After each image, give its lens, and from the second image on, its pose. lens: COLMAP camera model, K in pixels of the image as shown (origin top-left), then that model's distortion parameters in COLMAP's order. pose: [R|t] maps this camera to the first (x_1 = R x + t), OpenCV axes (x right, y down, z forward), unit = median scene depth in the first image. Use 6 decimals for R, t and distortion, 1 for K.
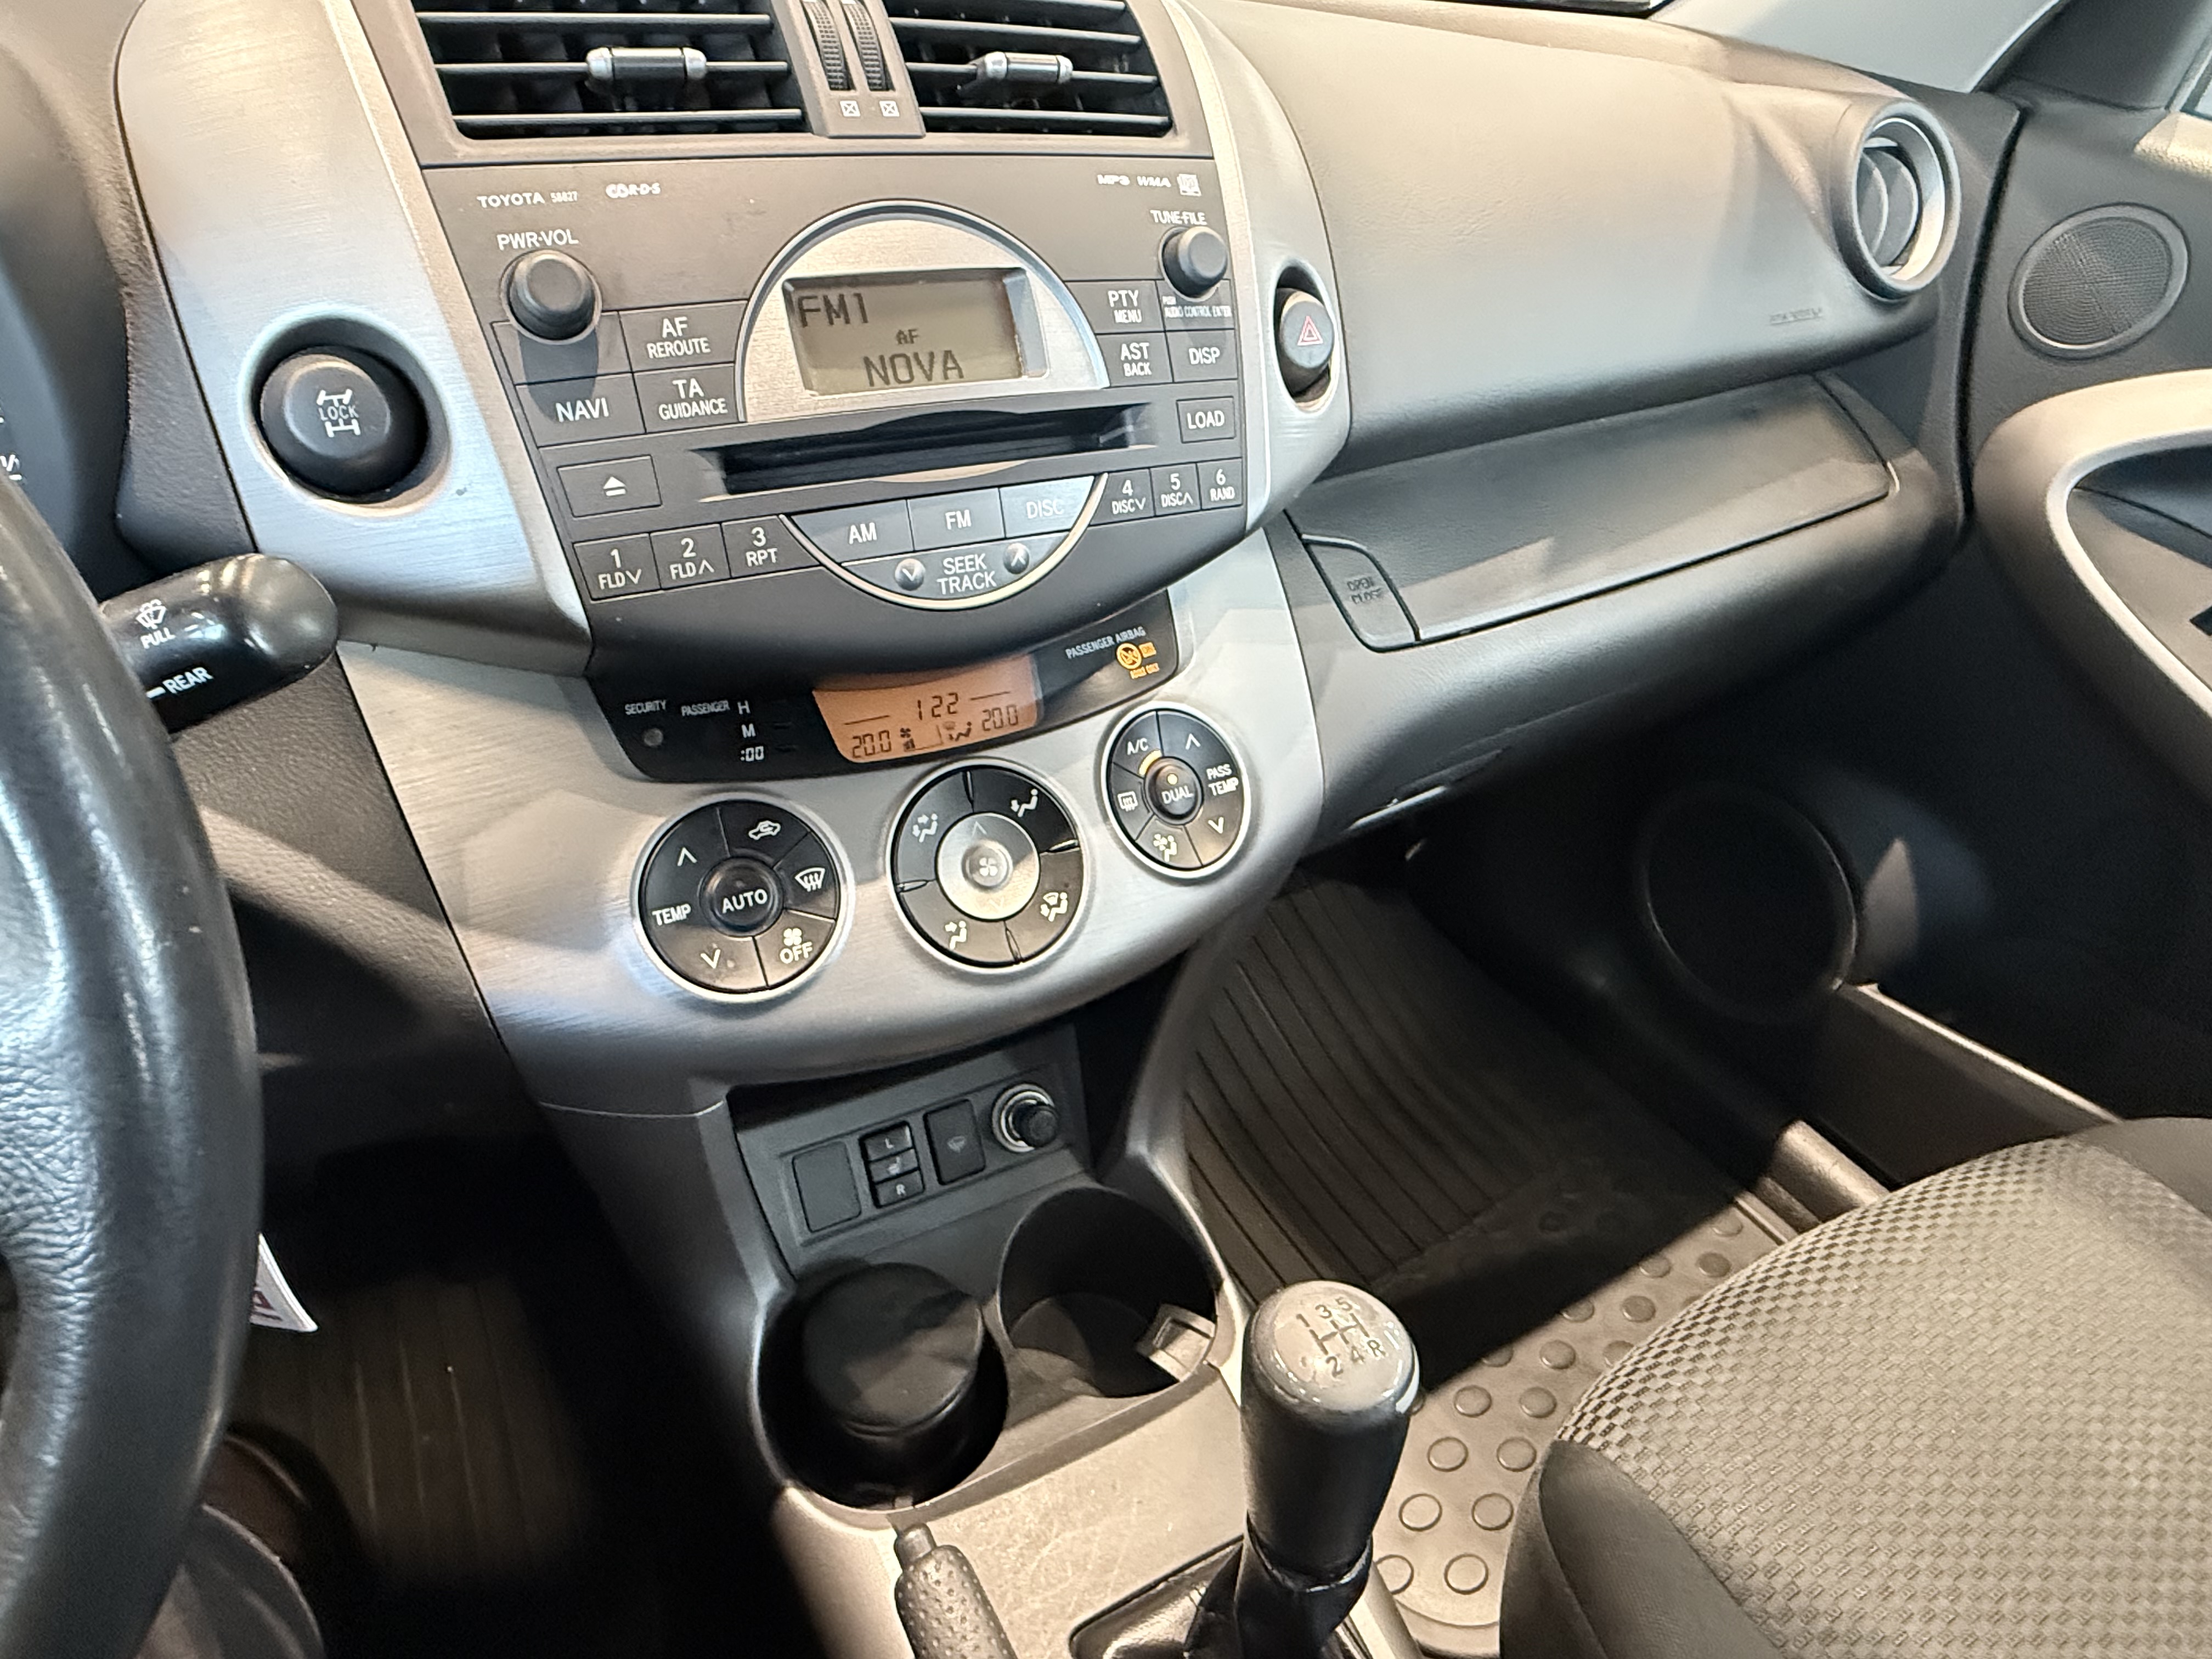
lens RADIAL K [[1253.6, 0, 1063.1], [0, 1253.6, 838.5], [0, 0, 1]] dist [-0.004007, 0.003490]
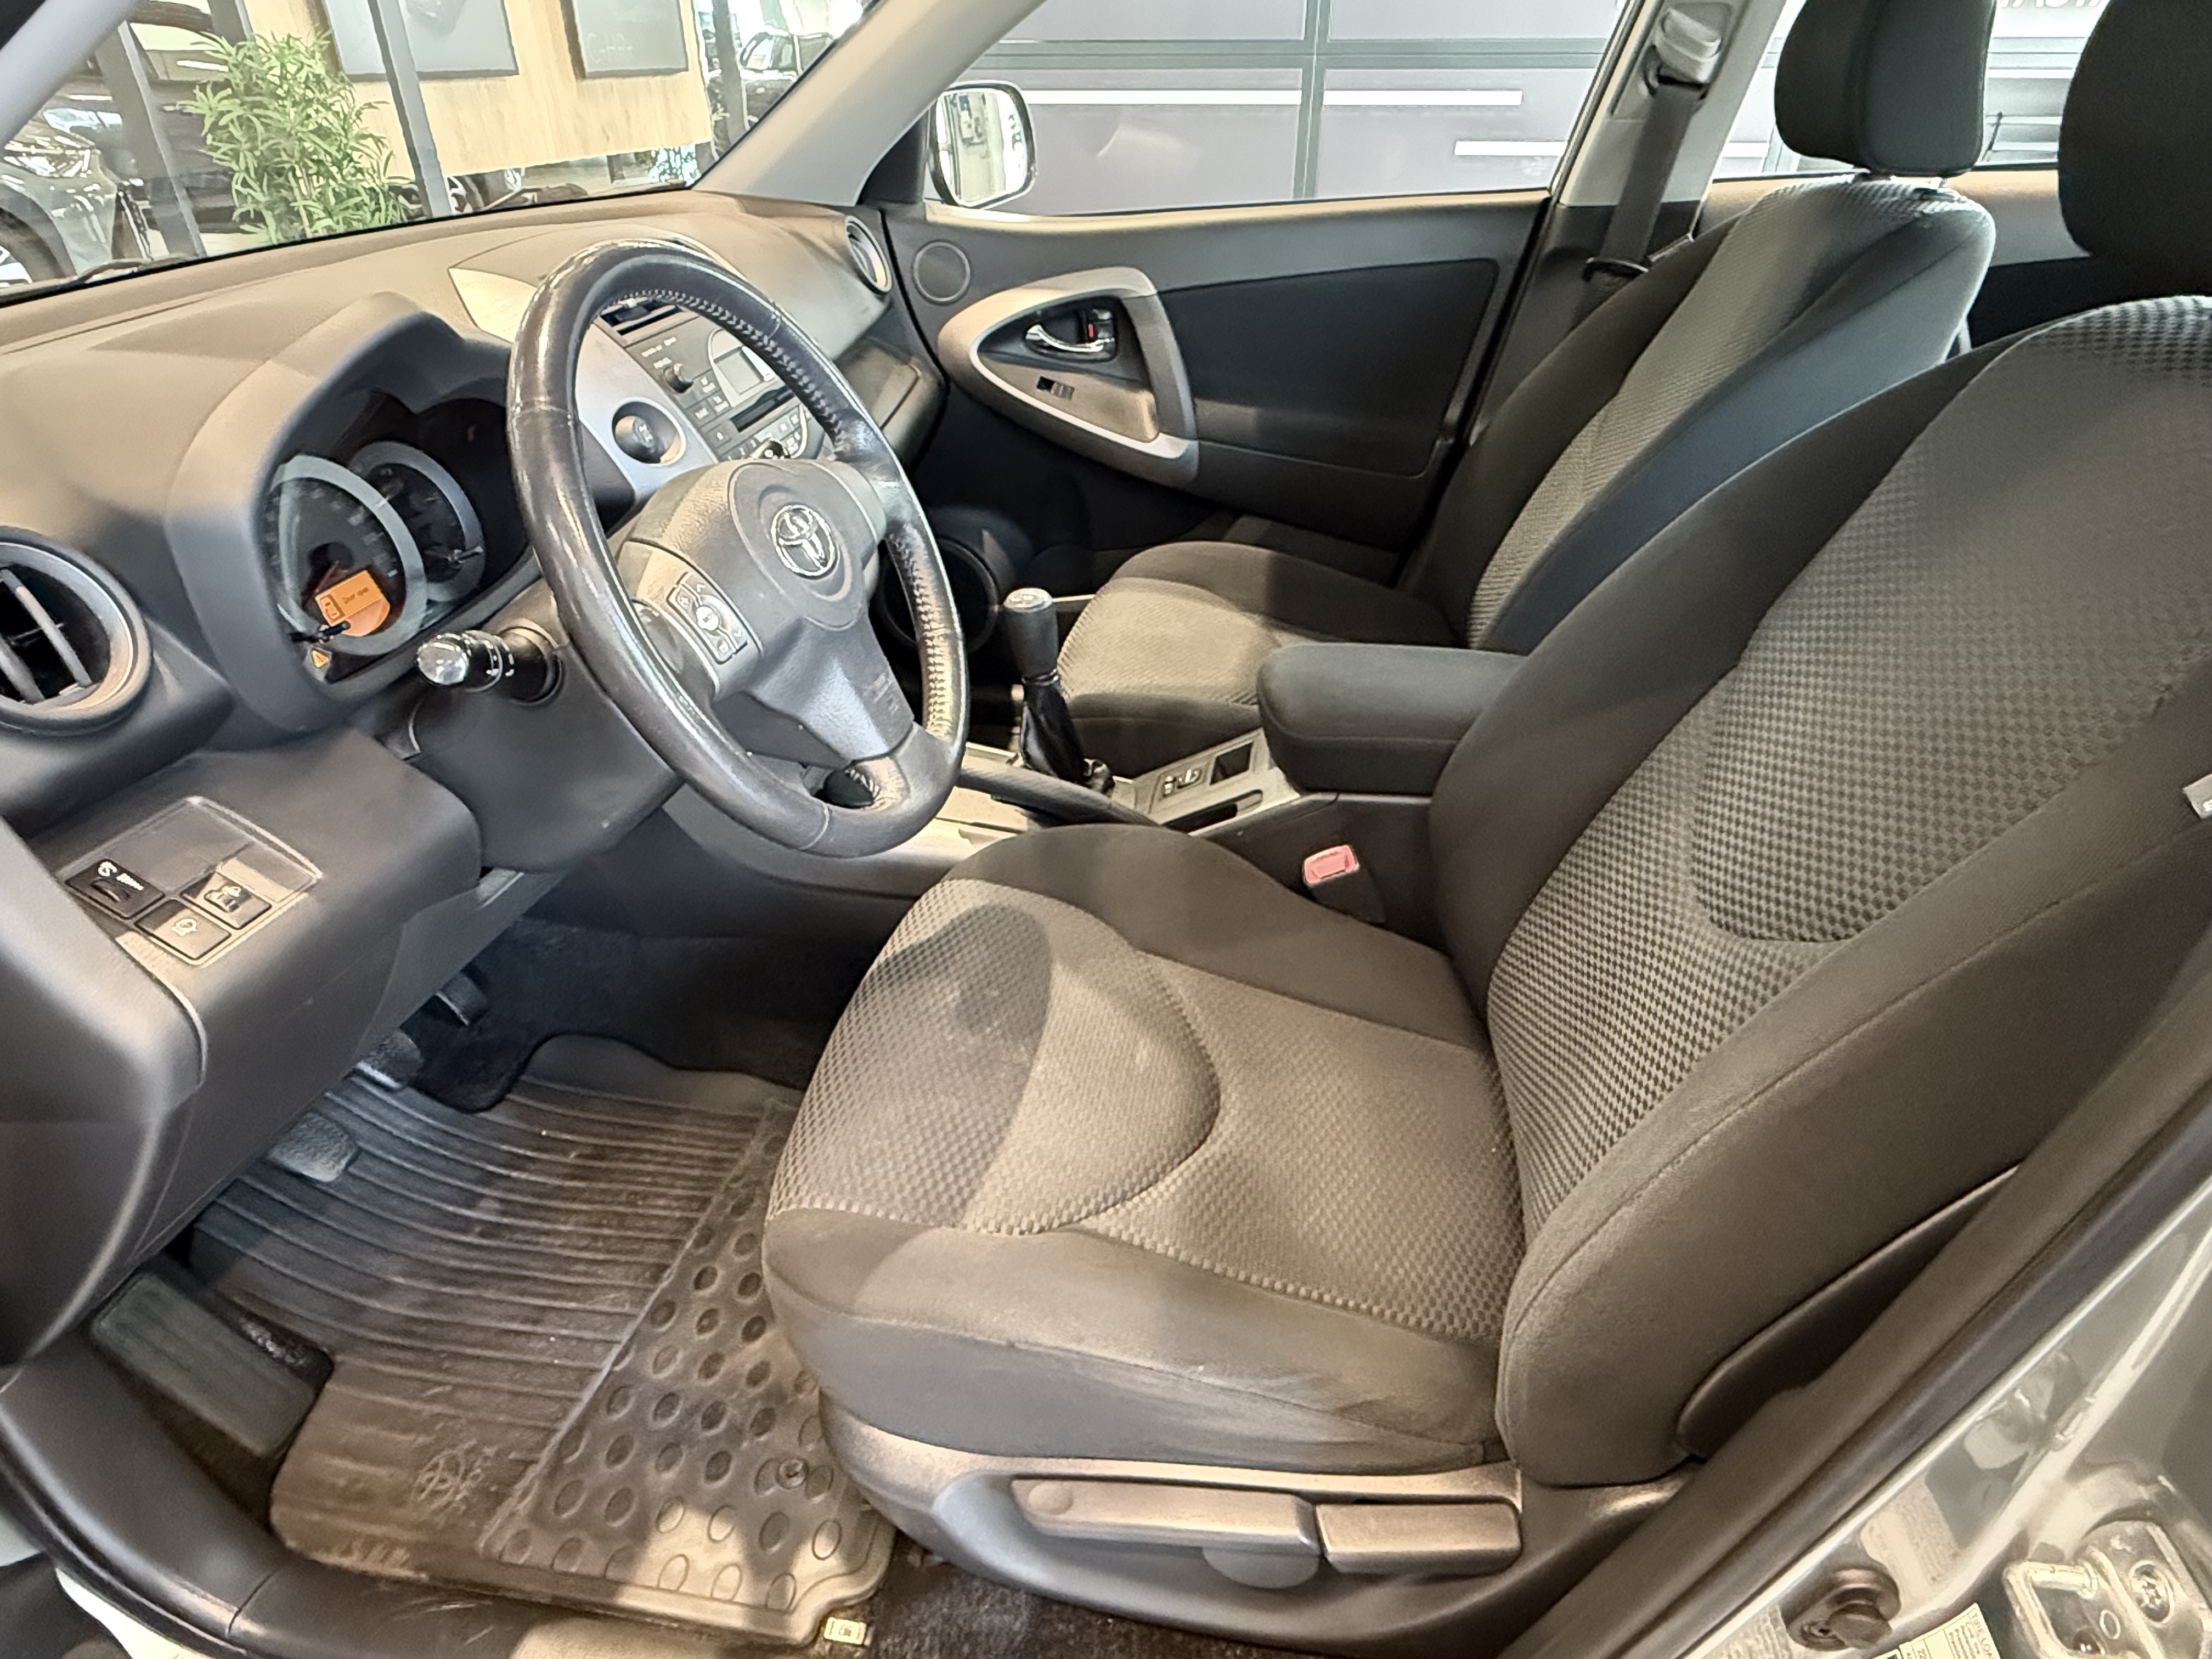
lens RADIAL K [[1253.6, 0, 1087.9], [0, 1253.6, 841.8], [0, 0, 1]] dist [-0.004007, 0.003490]
pose [[0.604533, -0.476069, 0.638669, -1.674333], [0.493472, 0.853207, 0.168891, 0.356037], [-0.625320, 0.213065, 0.750718, -1.197008]]
